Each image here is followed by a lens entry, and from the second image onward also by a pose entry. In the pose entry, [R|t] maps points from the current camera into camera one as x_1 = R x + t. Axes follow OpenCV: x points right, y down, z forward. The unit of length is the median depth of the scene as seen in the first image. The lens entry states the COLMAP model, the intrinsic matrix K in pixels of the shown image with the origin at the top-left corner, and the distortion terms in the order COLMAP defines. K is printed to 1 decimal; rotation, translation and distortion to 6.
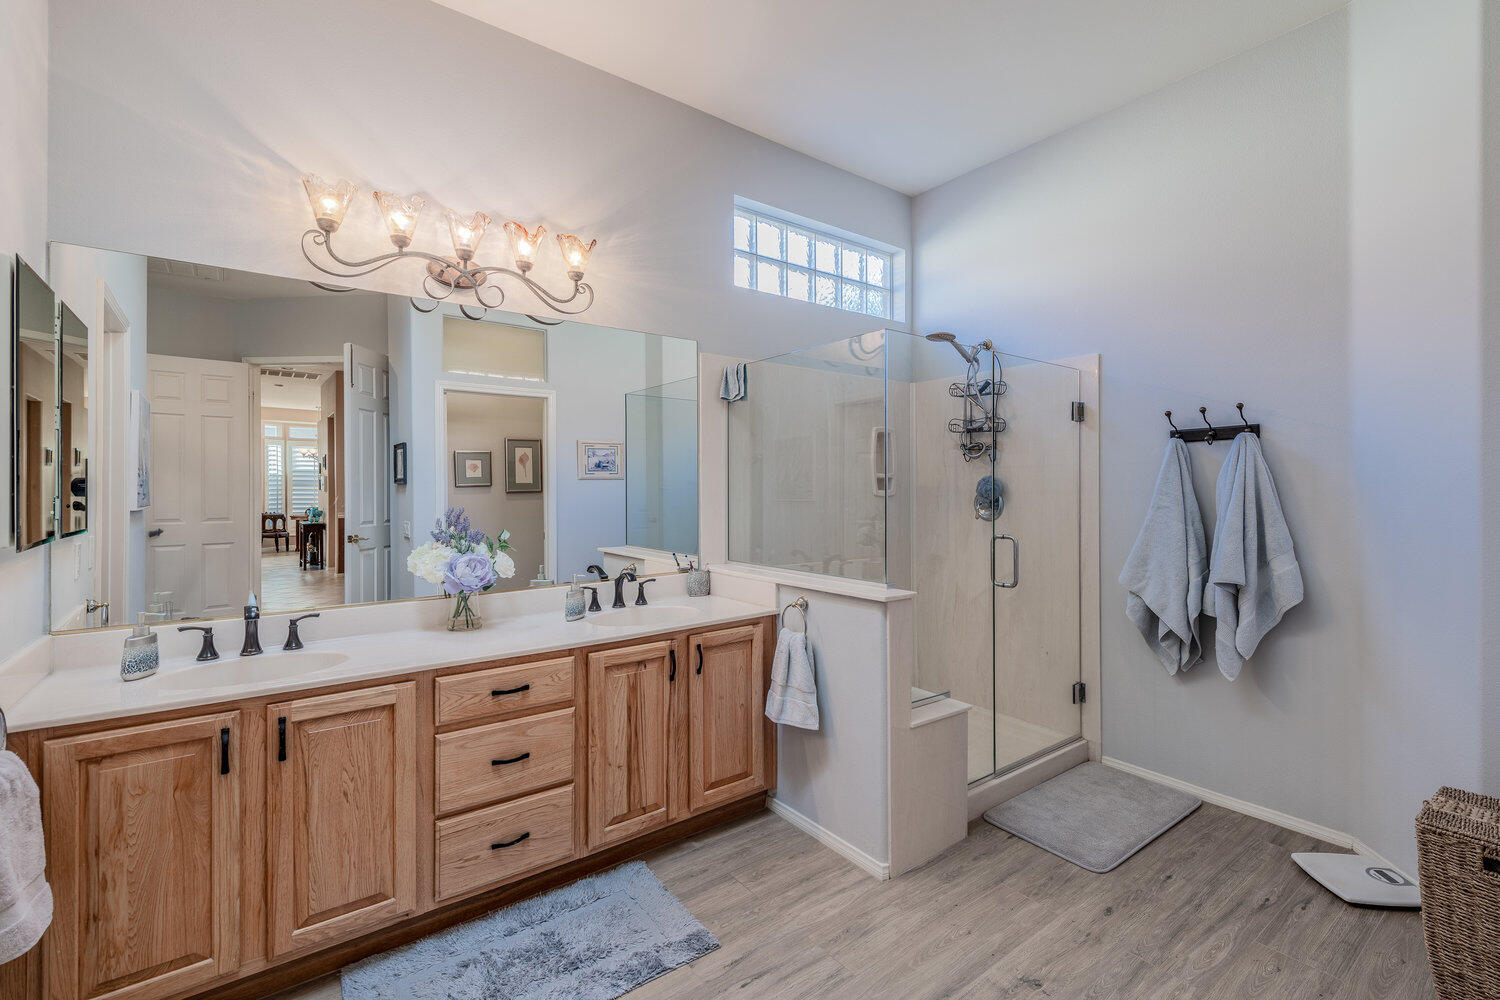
lens RADIAL K [[666.7, 0, 760.6], [0, 666.7, 484.7], [0, 0, 1]] dist [0.015267, -0.005598]
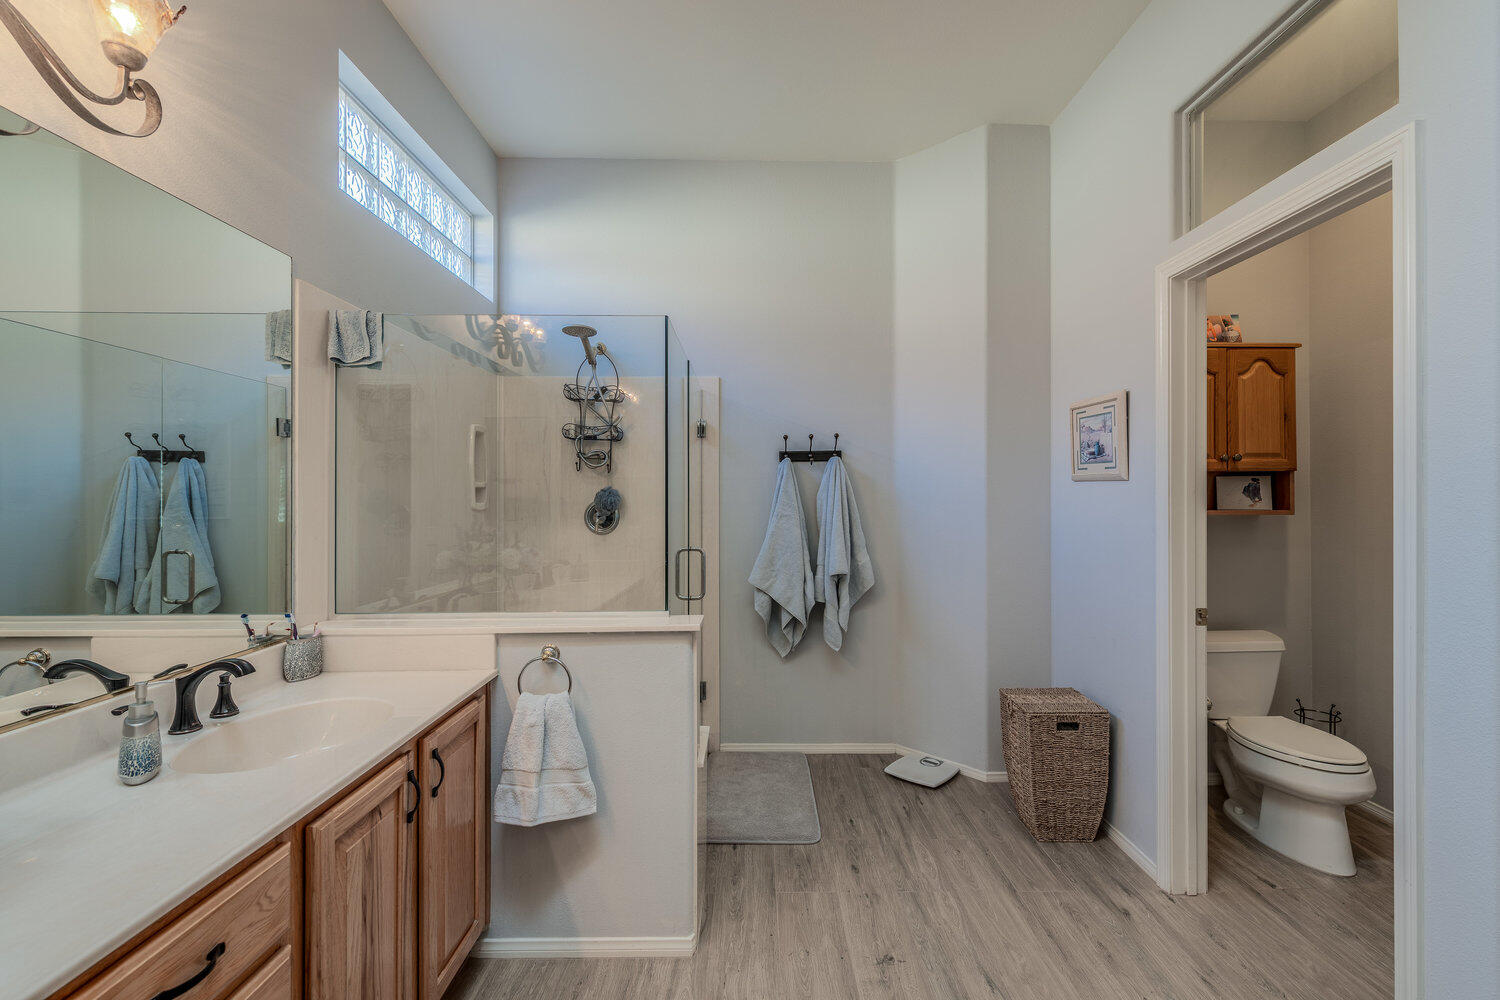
lens RADIAL K [[666.7, 0, 763.2], [0, 666.7, 492.7], [0, 0, 1]] dist [0.015267, -0.005598]
pose [[0.595355, 0.005815, 0.803442, -0.405810], [-0.001017, 0.999978, -0.006484, 0.001011], [-0.803462, 0.003044, 0.595348, 0.363319]]
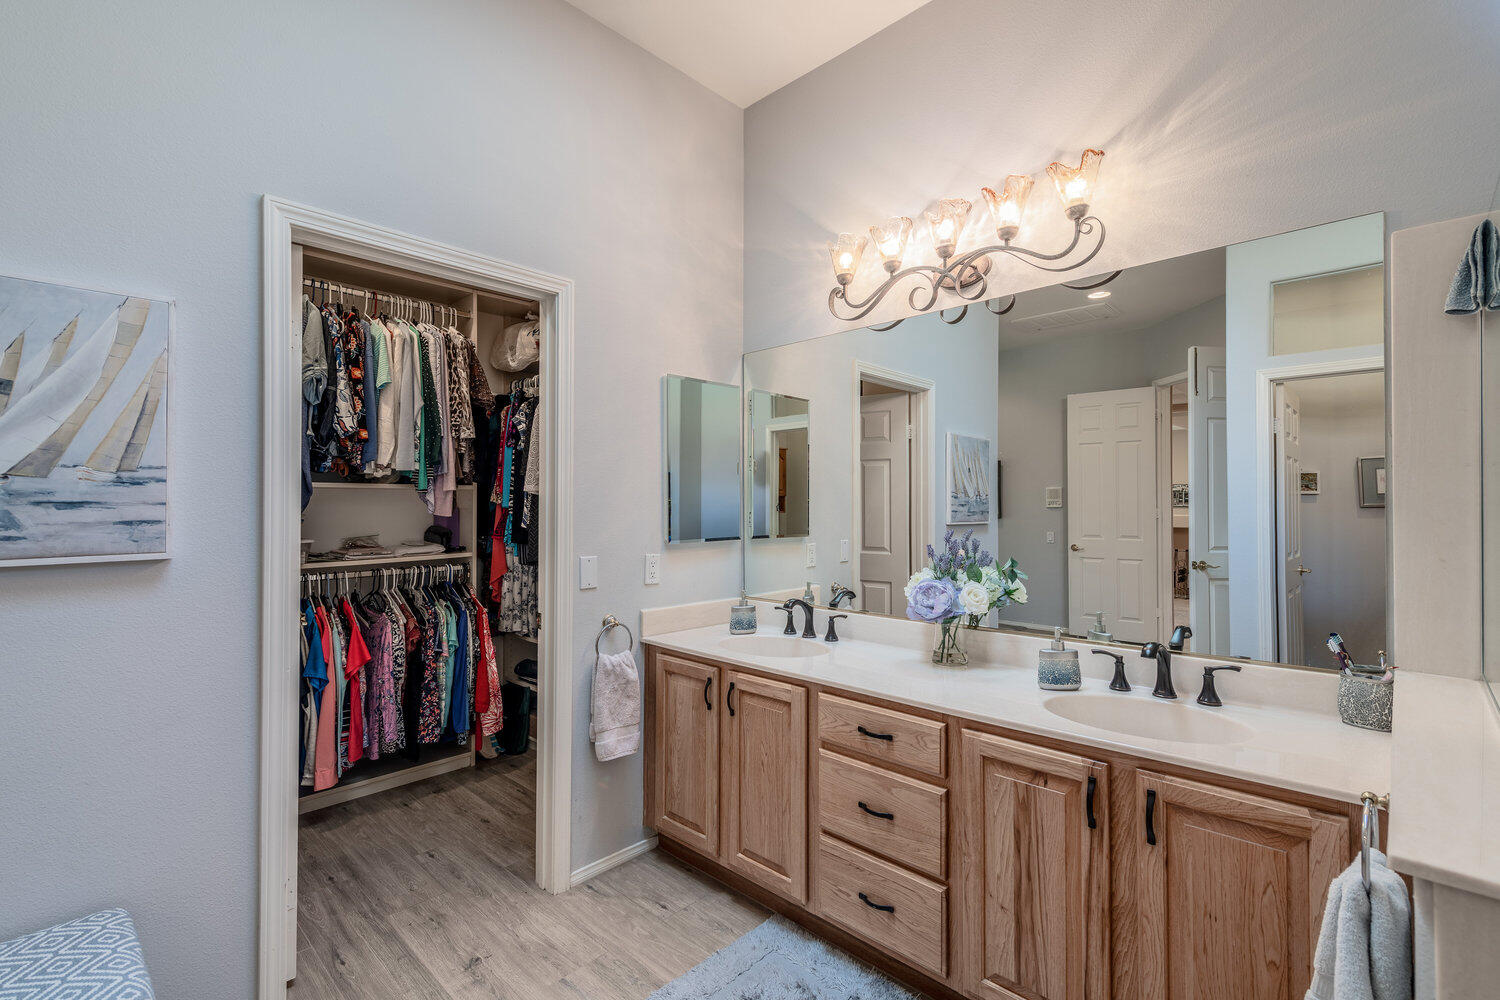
lens RADIAL K [[666.7, 0, 776.1], [0, 666.7, 508.2], [0, 0, 1]] dist [0.015267, -0.005598]
pose [[0.173608, 0.003137, -0.984810, 0.390587], [0.001867, 0.999992, 0.003515, 0.001516], [0.984813, -0.002448, 0.173601, 0.578657]]
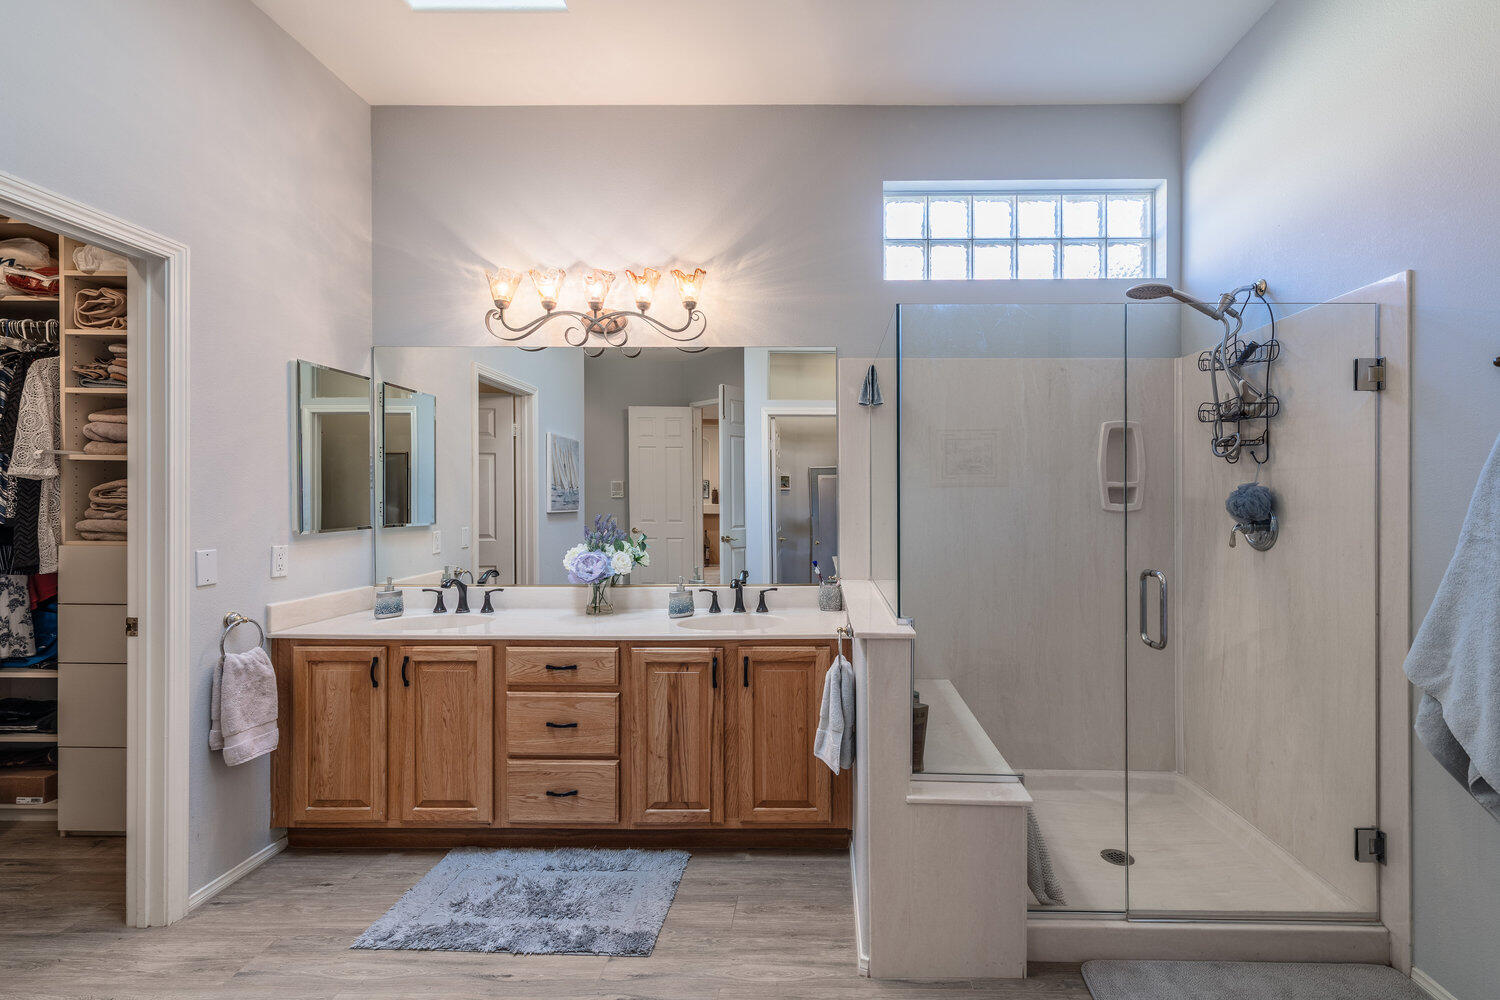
lens RADIAL K [[638.1, 0, 806.2], [0, 638.1, 502.0], [0, 0, 1]] dist [0.009065, -0.000910]
pose [[0.787922, 0.006472, -0.615741, 0.541932], [-0.001764, 0.999964, 0.008253, 0.001982], [0.615772, -0.005416, 0.787906, 0.301471]]
